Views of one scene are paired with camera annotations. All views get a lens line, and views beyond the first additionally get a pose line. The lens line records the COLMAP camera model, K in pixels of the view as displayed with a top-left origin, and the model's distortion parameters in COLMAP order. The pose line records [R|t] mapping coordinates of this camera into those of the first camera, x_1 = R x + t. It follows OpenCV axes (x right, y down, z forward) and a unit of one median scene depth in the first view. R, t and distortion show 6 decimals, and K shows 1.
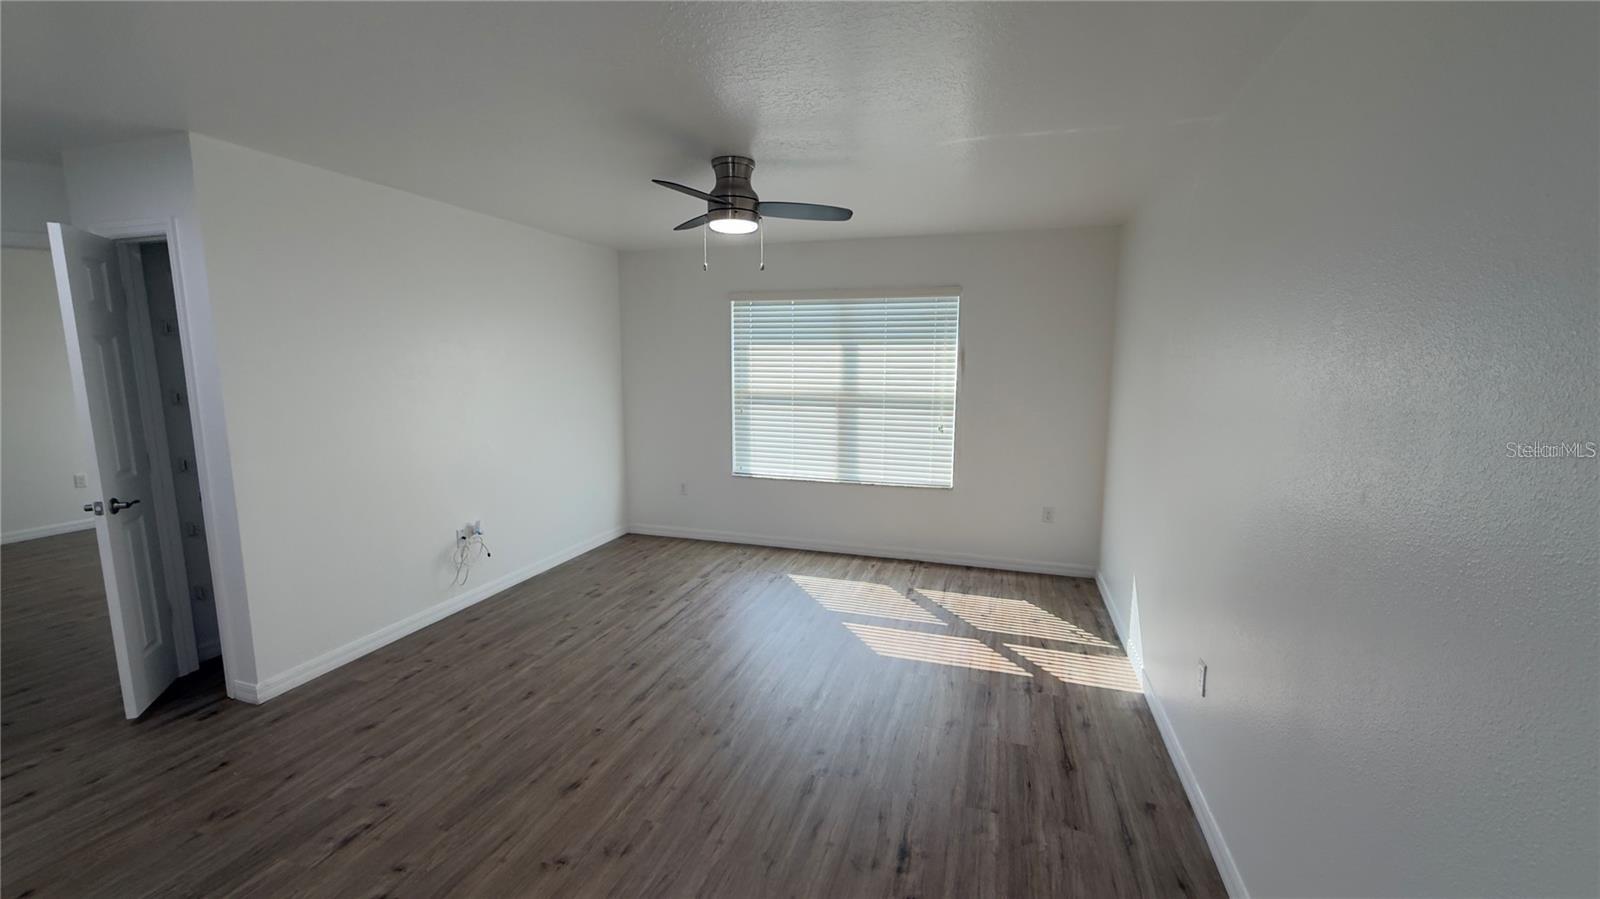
lens RADIAL K [[643.2, 0, 805.1], [0, 643.2, 436.6], [0, 0, 1]] dist [0.000614, 0.000132]
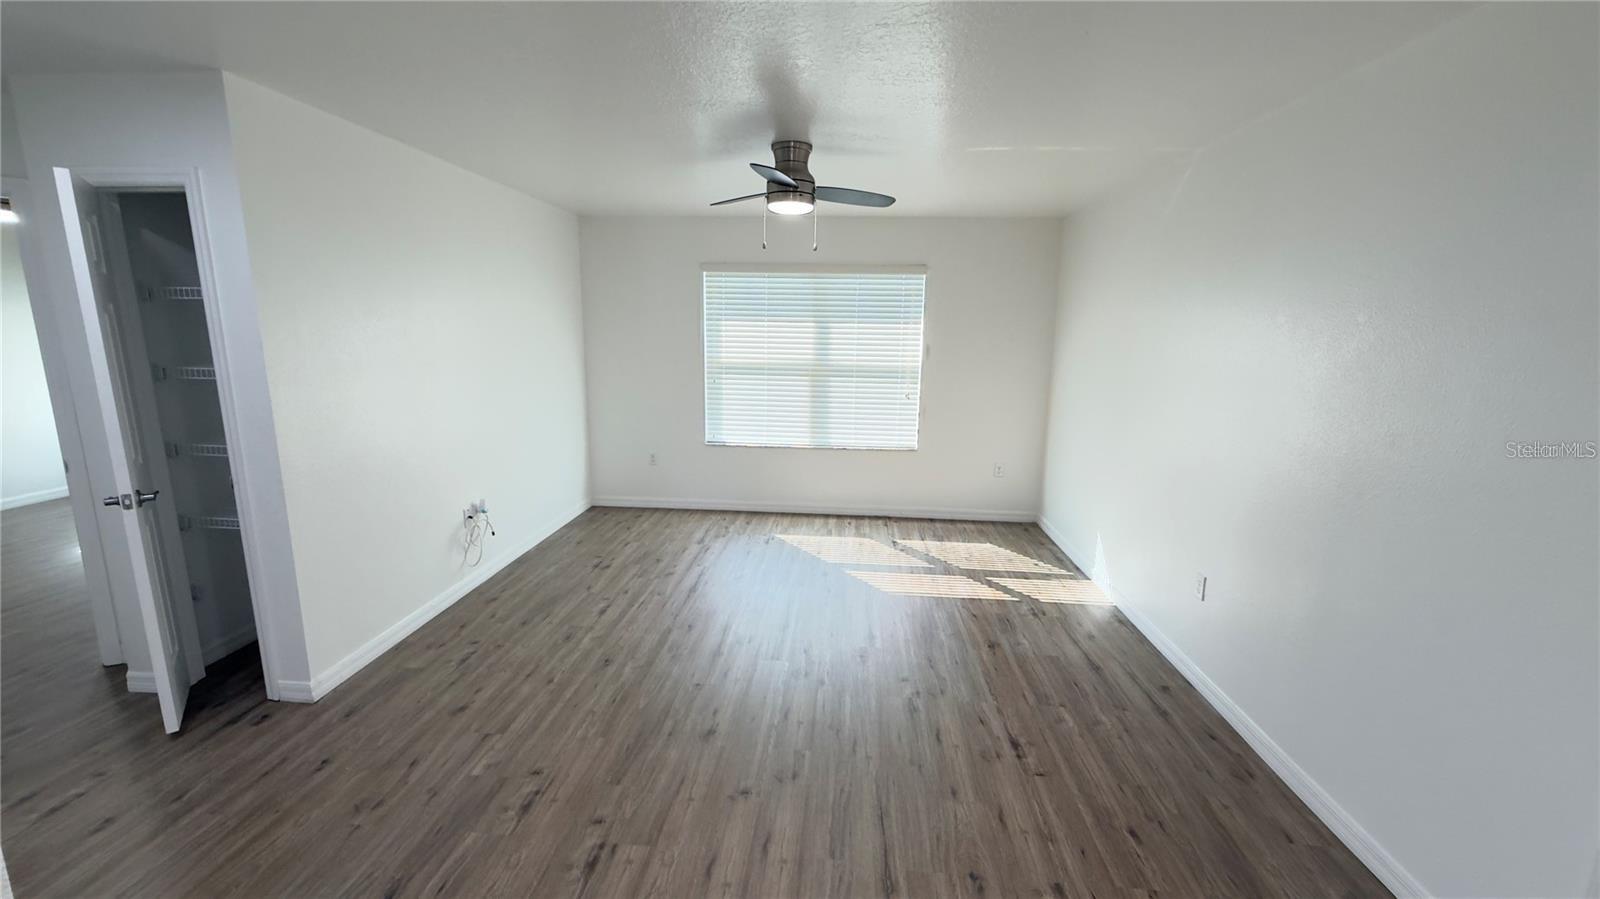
lens RADIAL K [[643.2, 0, 801.4], [0, 643.2, 435.7], [0, 0, 1]] dist [0.000614, 0.000132]
pose [[0.973417, -0.027613, 0.227369, -0.339991], [0.016041, 0.998488, 0.052585, -0.007832], [-0.228478, -0.047540, 0.972388, -0.048725]]
